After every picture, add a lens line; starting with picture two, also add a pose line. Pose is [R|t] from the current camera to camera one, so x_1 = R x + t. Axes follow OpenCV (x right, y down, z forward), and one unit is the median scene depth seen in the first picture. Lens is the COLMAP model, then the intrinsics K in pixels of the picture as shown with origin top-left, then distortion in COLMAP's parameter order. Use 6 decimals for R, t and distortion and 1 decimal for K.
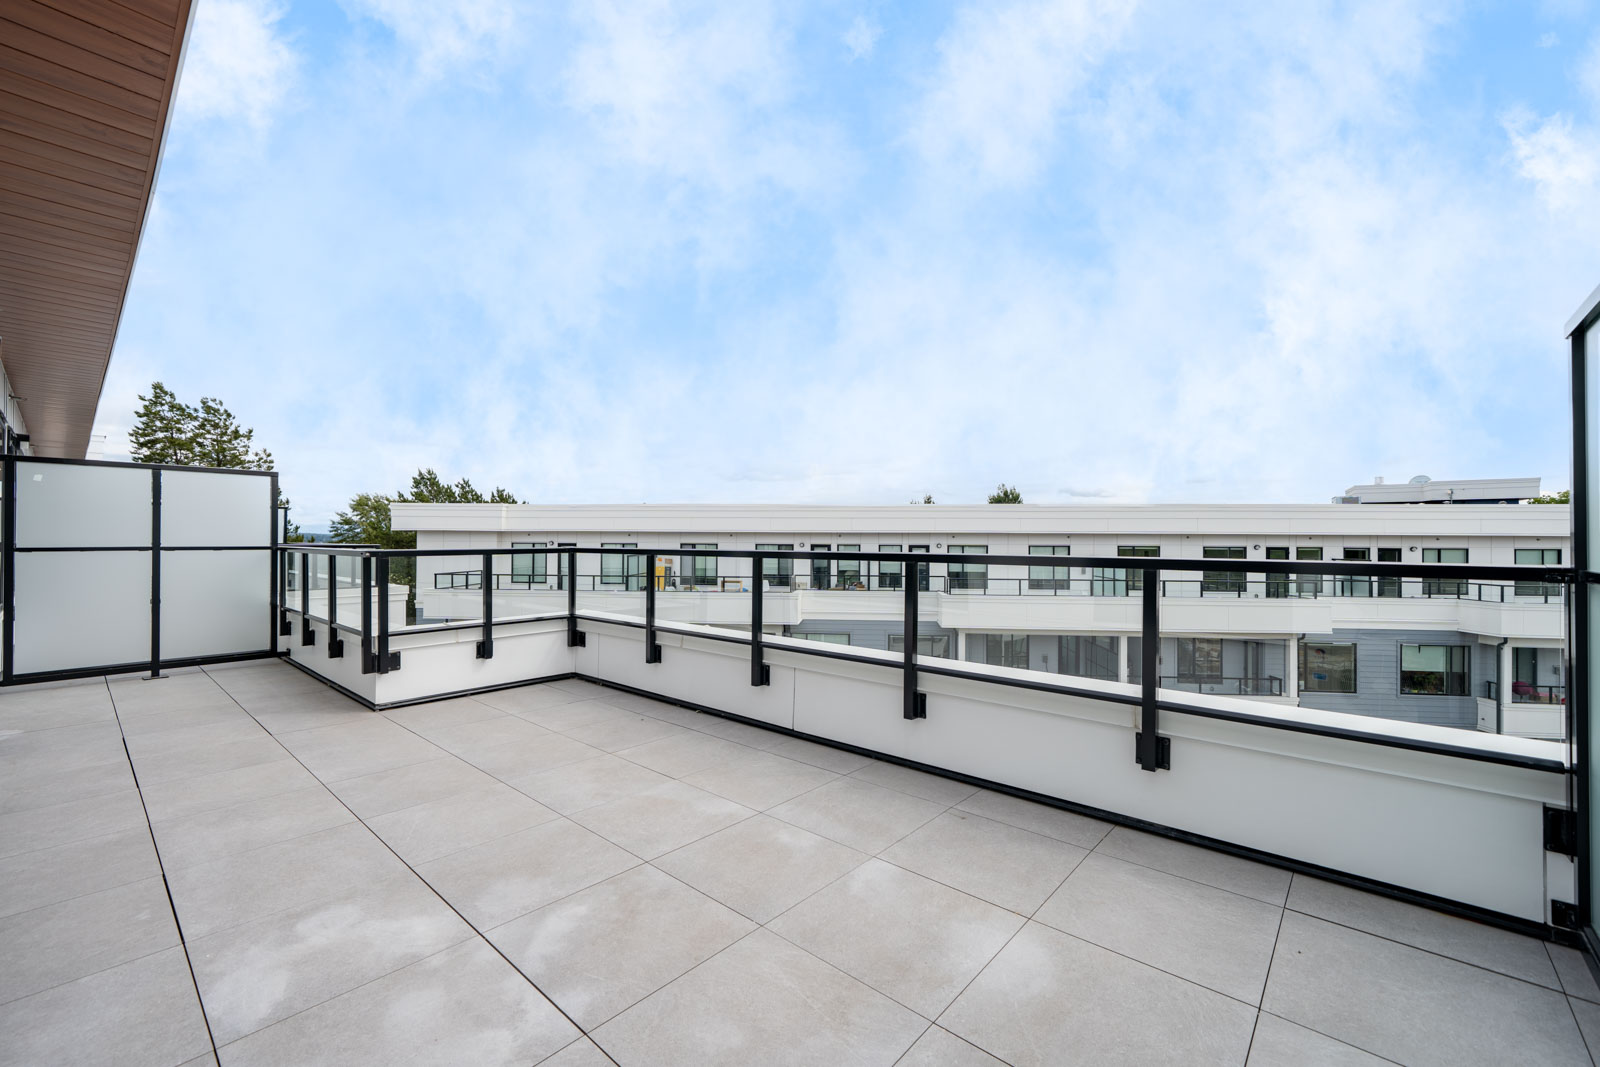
lens RADIAL K [[654.6, 0, 804.8], [0, 654.6, 535.3], [0, 0, 1]] dist [0.006419, -0.000254]
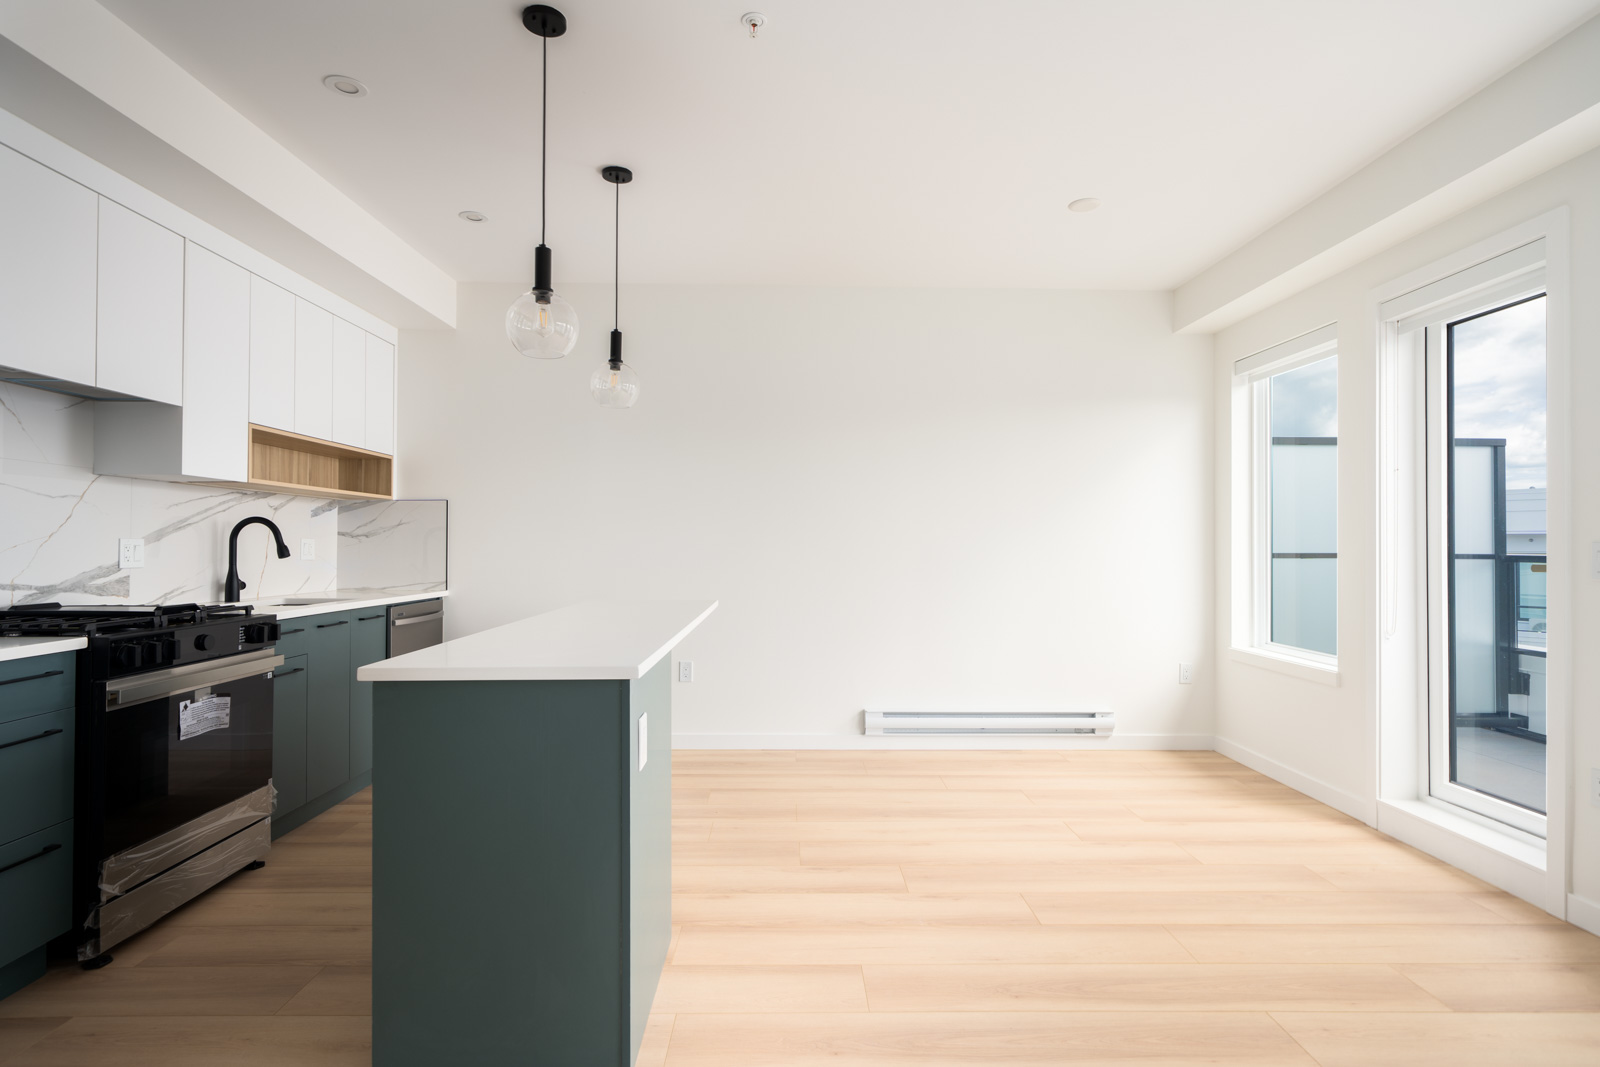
lens RADIAL K [[812.7, 0, 798.7], [0, 812.7, 533.4], [0, 0, 1]] dist [0.003985, -0.001185]
pose [[0.678464, -0.011459, -0.734544, -0.474963], [0.003872, 0.999920, -0.012022, 0.002320], [0.734623, 0.005312, 0.678454, -0.033502]]
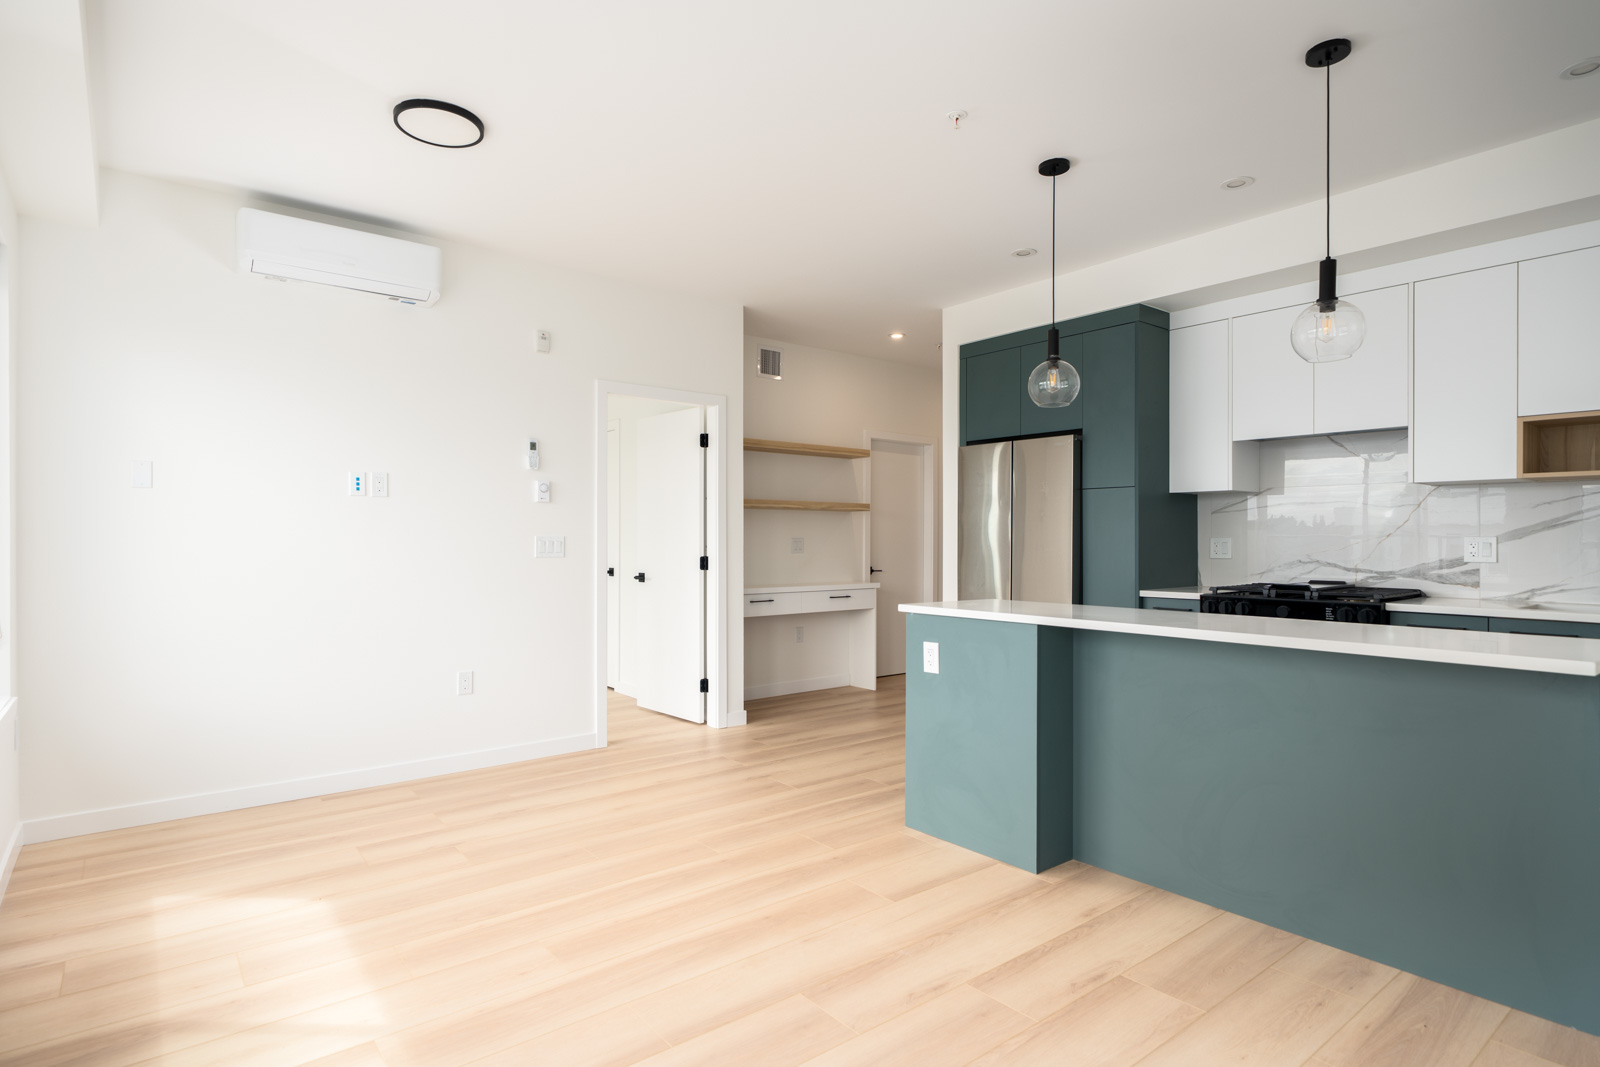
lens RADIAL K [[834.1, 0, 791.5], [0, 834.1, 541.9], [0, 0, 1]] dist [-0.001971, 0.000664]
pose [[-0.984937, -0.005994, 0.172812, -0.672409], [-0.006527, 0.999976, -0.002515, 0.005101], [-0.172793, -0.003605, -0.984952, 0.476813]]
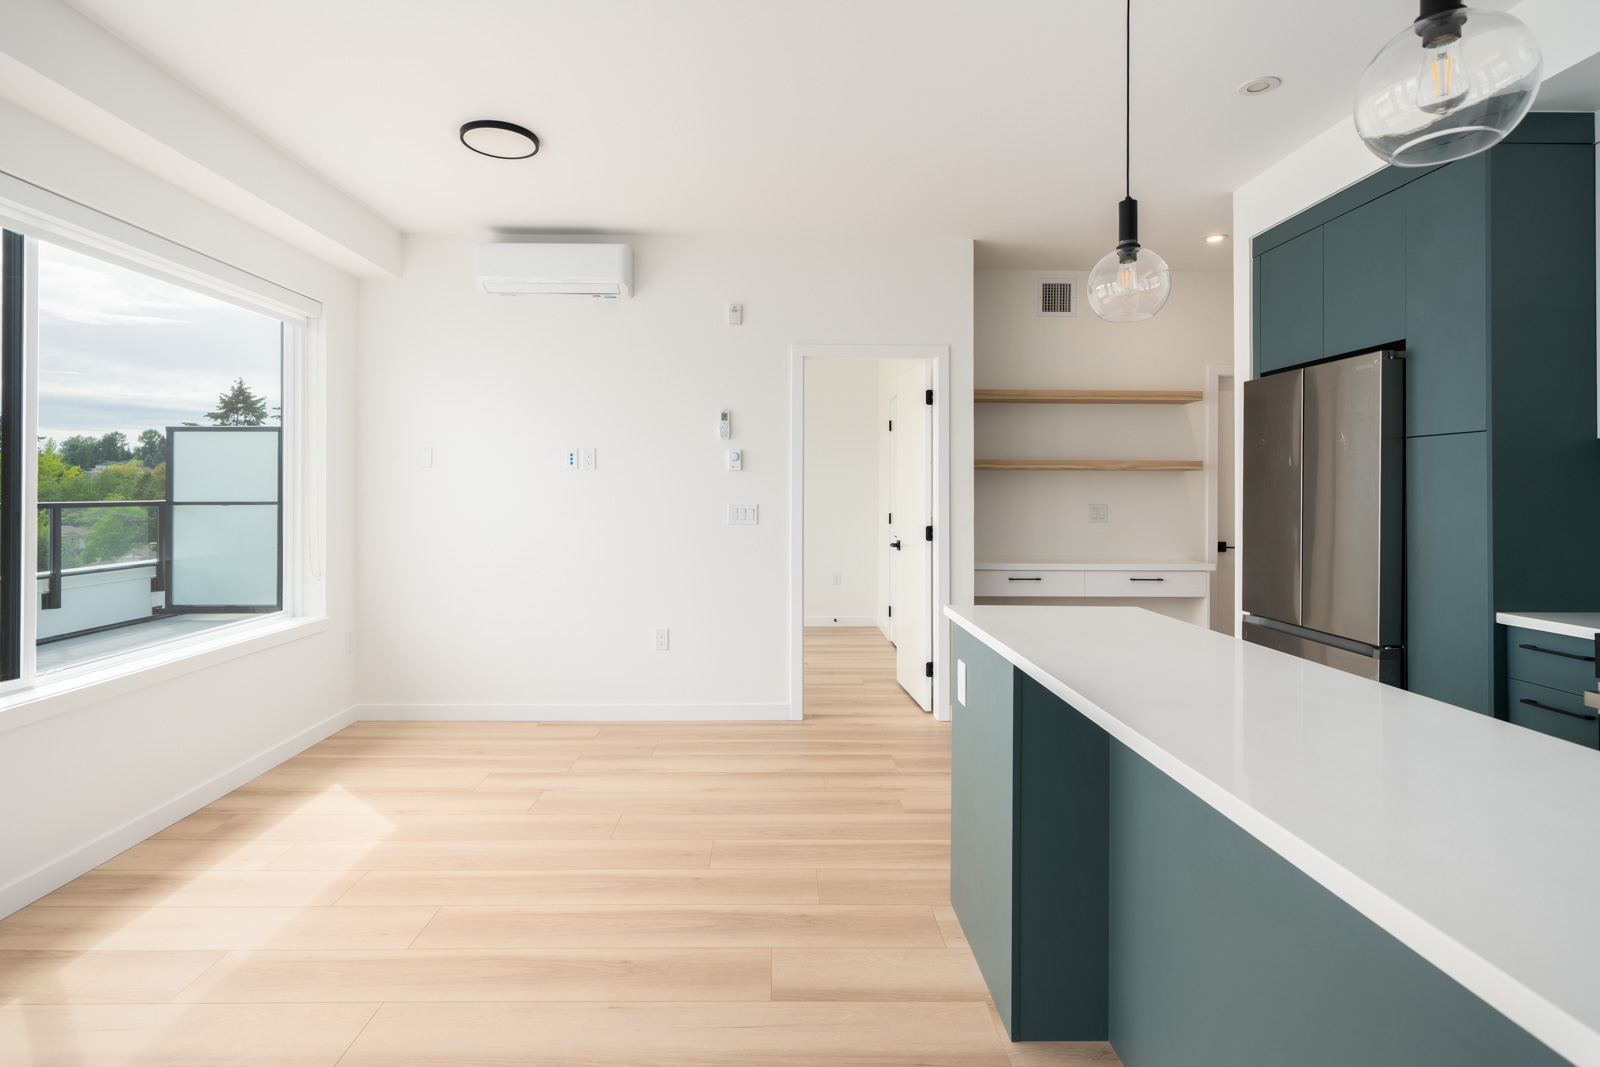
lens RADIAL K [[804.3, 0, 778.5], [0, 804.3, 486.3], [0, 0, 1]] dist [-0.001653, 0.000312]
pose [[-0.673439, -0.003270, 0.739235, -0.828325], [-0.011656, 0.999913, -0.006196, -0.007048], [-0.739151, -0.012789, -0.673419, 0.317235]]
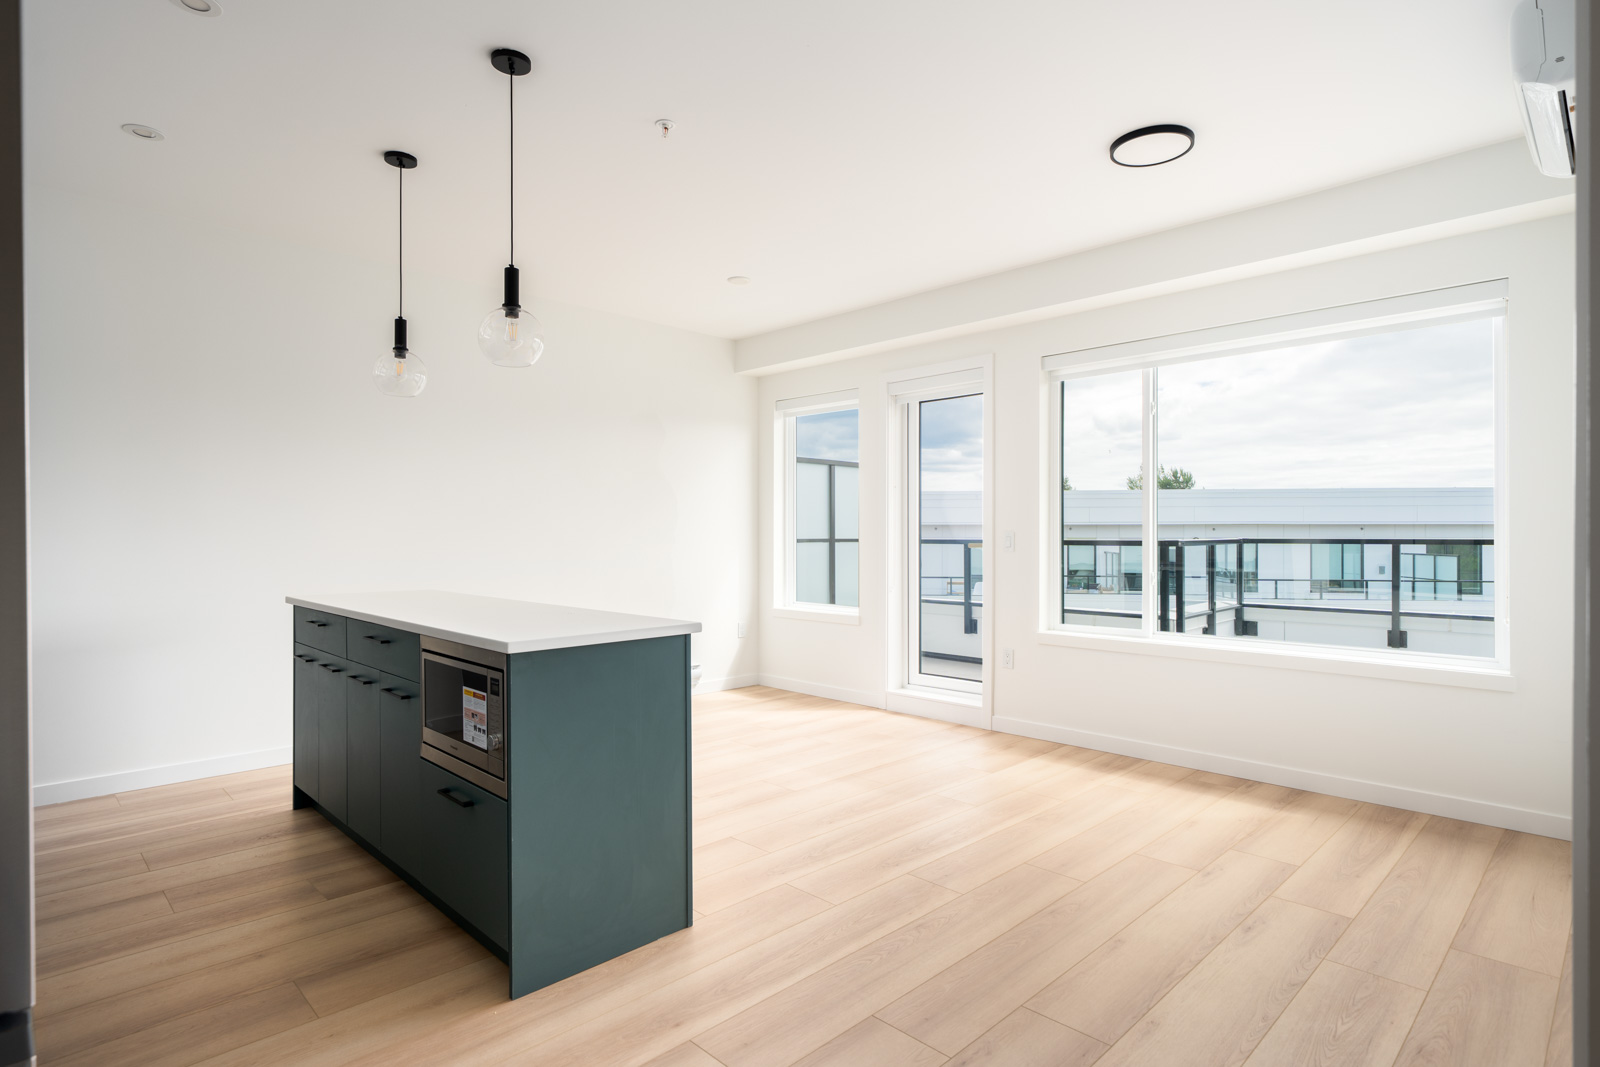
lens RADIAL K [[834.1, 0, 802.5], [0, 834.1, 531.3], [0, 0, 1]] dist [-0.001971, 0.000664]
pose [[0.998433, -0.004959, -0.055743, -0.602956], [0.005053, 0.999986, 0.001559, 0.001390], [0.055735, -0.001838, 0.998444, -0.210808]]
